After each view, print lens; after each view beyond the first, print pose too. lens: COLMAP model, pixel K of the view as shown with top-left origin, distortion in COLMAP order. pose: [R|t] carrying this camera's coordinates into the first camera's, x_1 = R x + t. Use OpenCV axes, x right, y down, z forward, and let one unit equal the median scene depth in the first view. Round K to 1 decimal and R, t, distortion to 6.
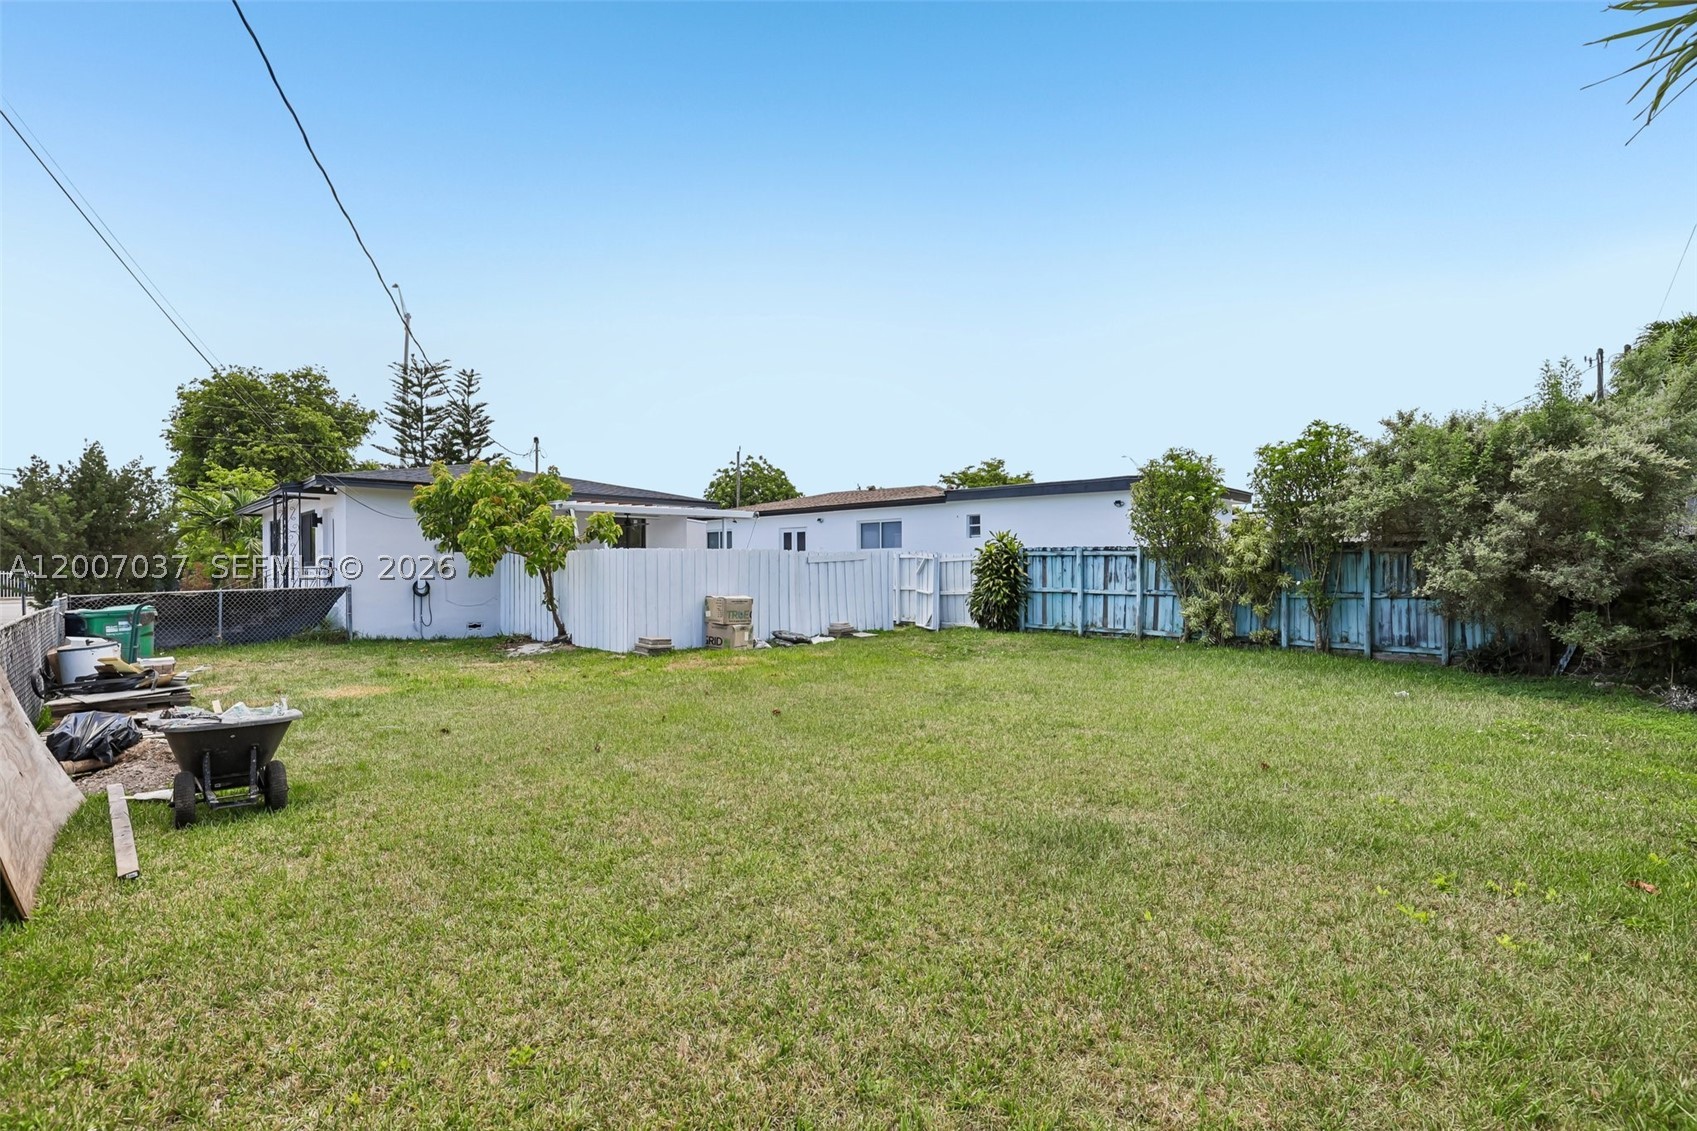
lens RADIAL K [[786.7, 0, 851.0], [0, 786.7, 607.6], [0, 0, 1]] dist [-0.012446, -0.000344]
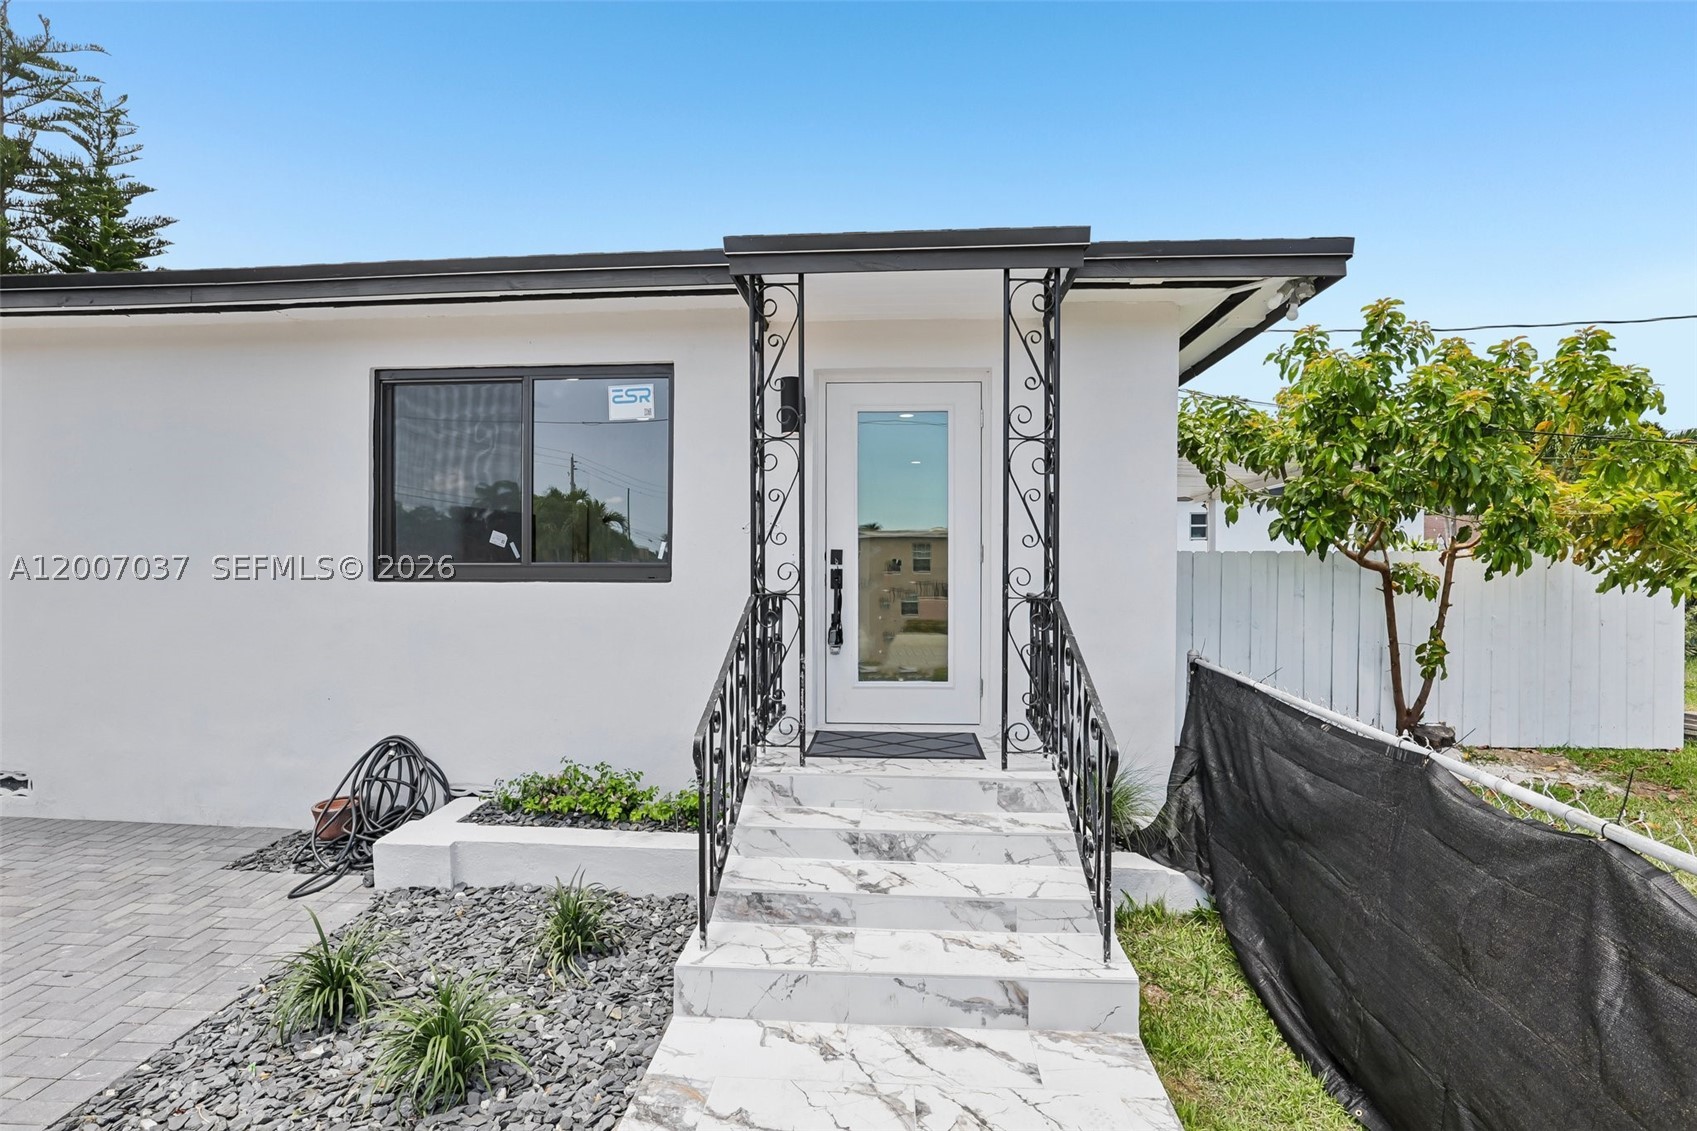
lens RADIAL K [[796.4, 0, 832.7], [0, 796.4, 567.2], [0, 0, 1]] dist [-0.010214, 0.000841]
pose [[0.756191, 0.009134, 0.654287, -0.793120], [0.026573, 0.998649, -0.044652, -0.041350], [-0.653811, 0.051152, 0.754927, 0.748377]]
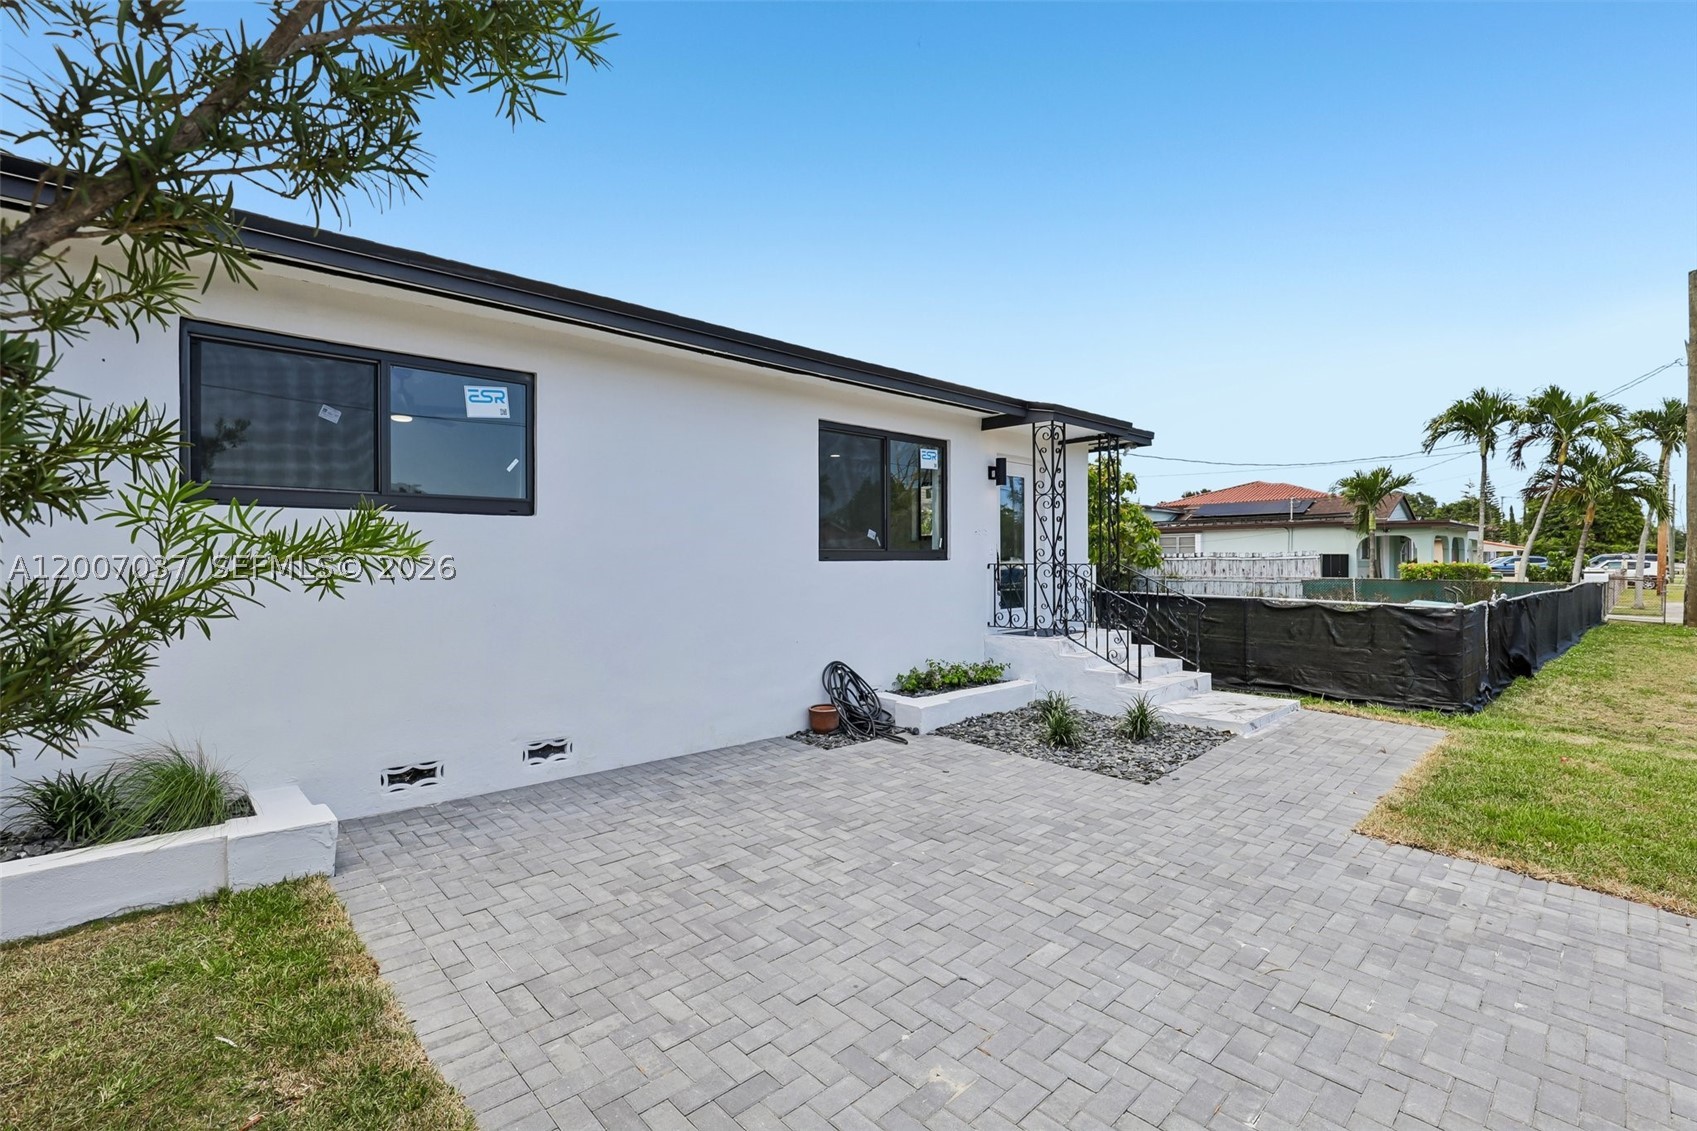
lens RADIAL K [[797.4, 0, 820.5], [0, 797.4, 568.2], [0, 0, 1]] dist [-0.044306, 0.006515]
pose [[0.020315, 0.010018, 0.999743, -1.129577], [0.065706, 0.997775, -0.011334, -0.044302], [-0.997632, 0.065919, 0.019612, 1.038087]]
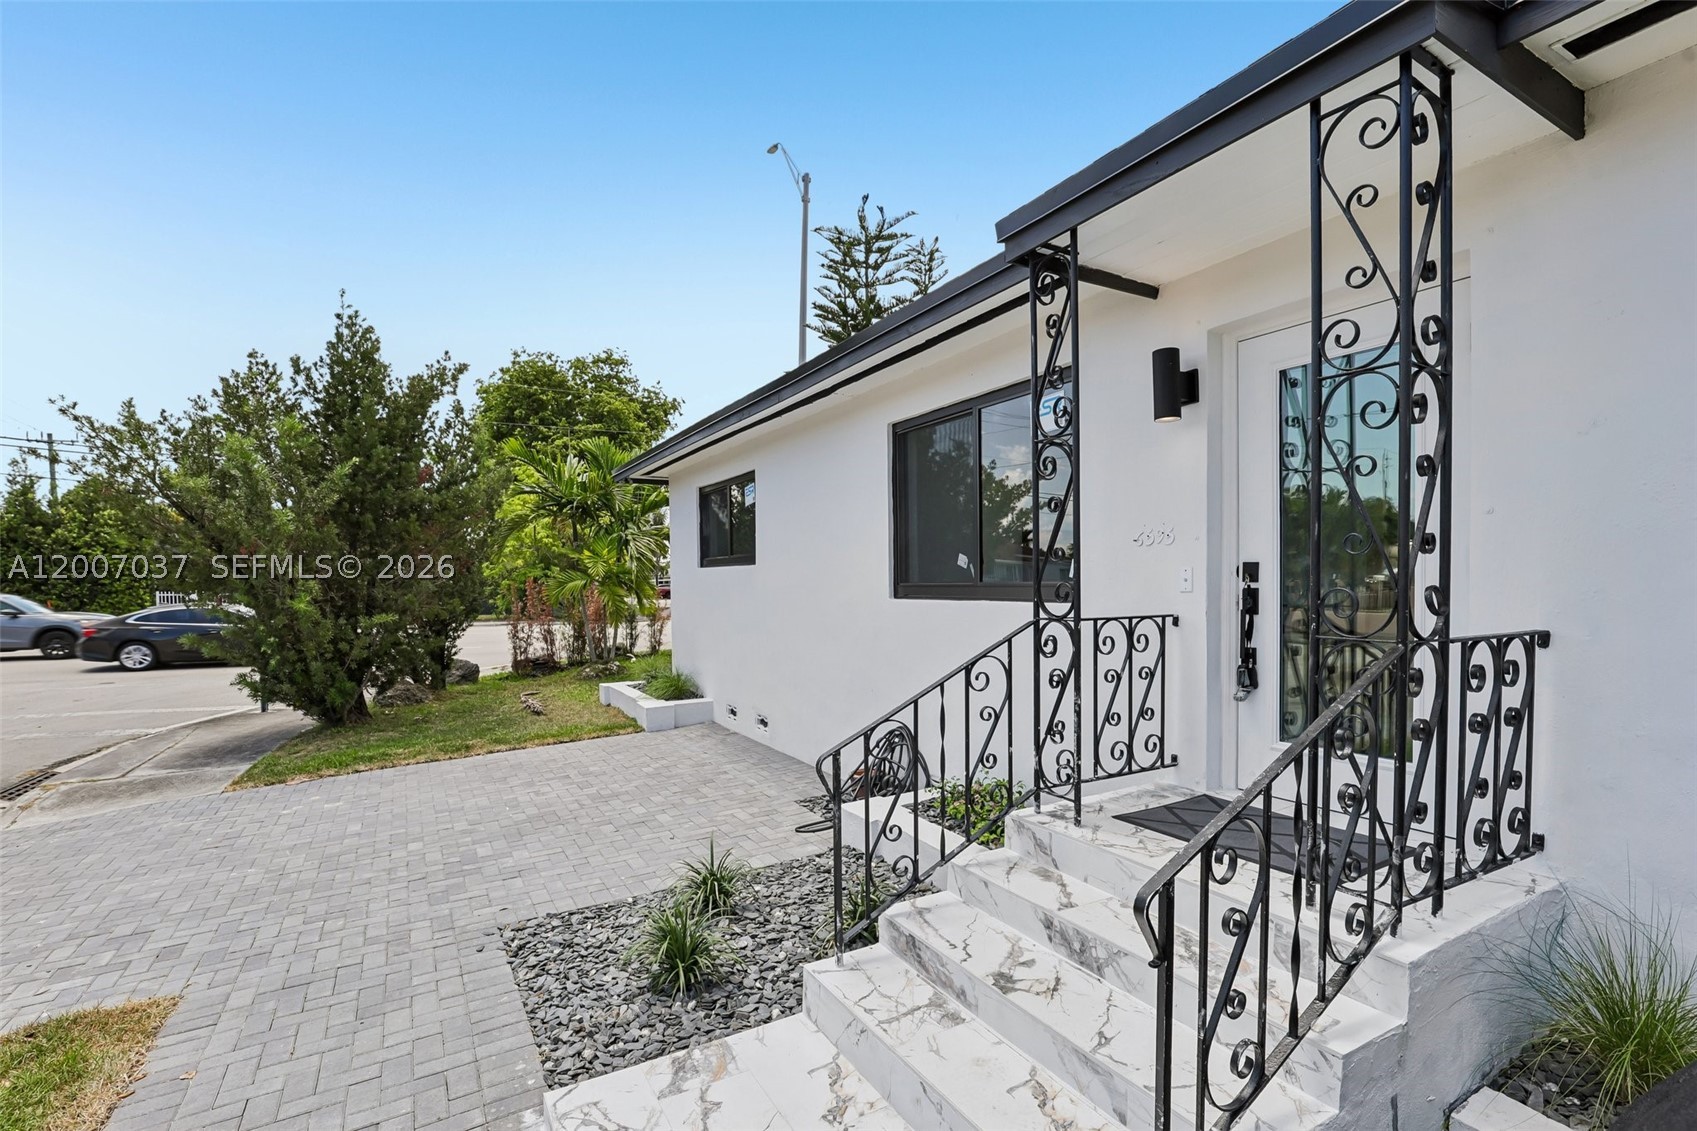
lens RADIAL K [[786.7, 0, 851.0], [0, 786.7, 607.6], [0, 0, 1]] dist [-0.012446, -0.000344]
pose [[0.967863, 0.010163, -0.251274, -0.671434], [-0.015338, 0.999708, -0.018646, -0.042502], [0.251012, 0.021901, 0.967736, 0.734388]]
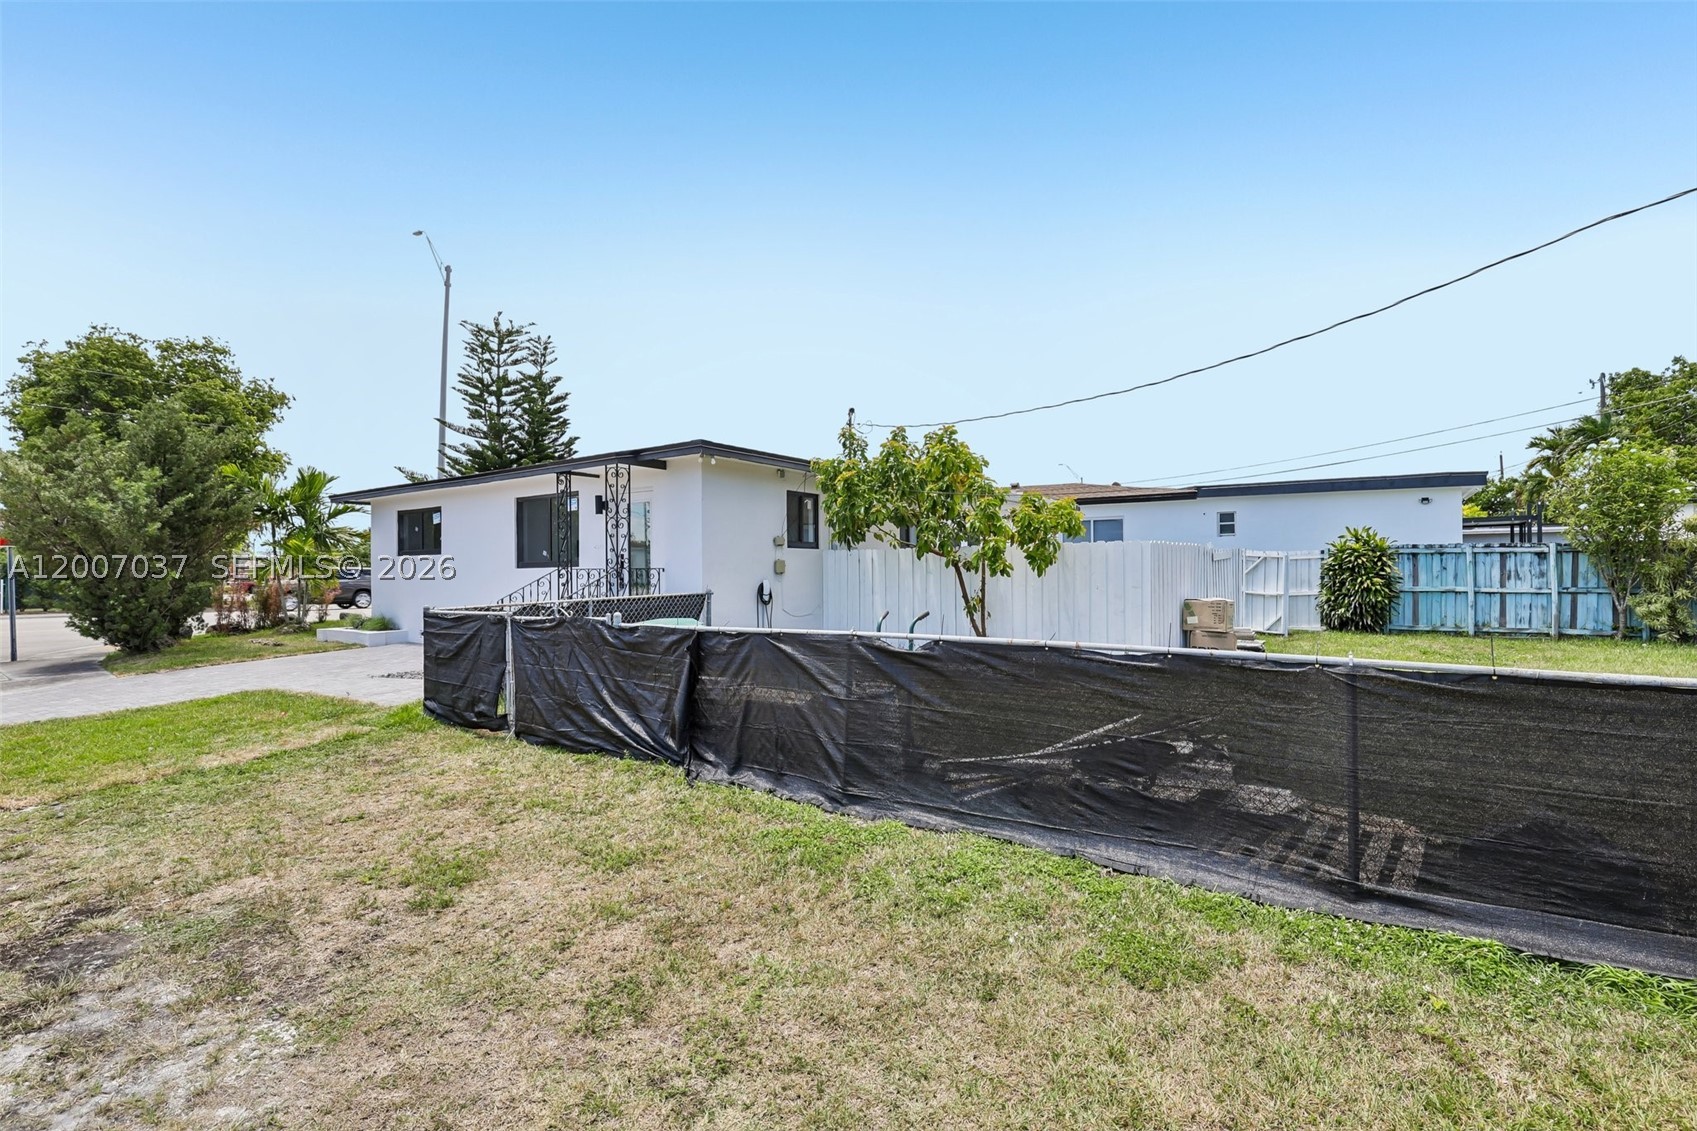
lens RADIAL K [[759.4, 0, 856.0], [0, 759.4, 564.2], [0, 0, 1]] dist [-0.023083, 0.000219]
pose [[0.975770, -0.000216, 0.218797, -0.572581], [0.014464, 0.997876, -0.063522, -0.004568], [-0.218319, 0.065148, 0.973701, 0.250283]]
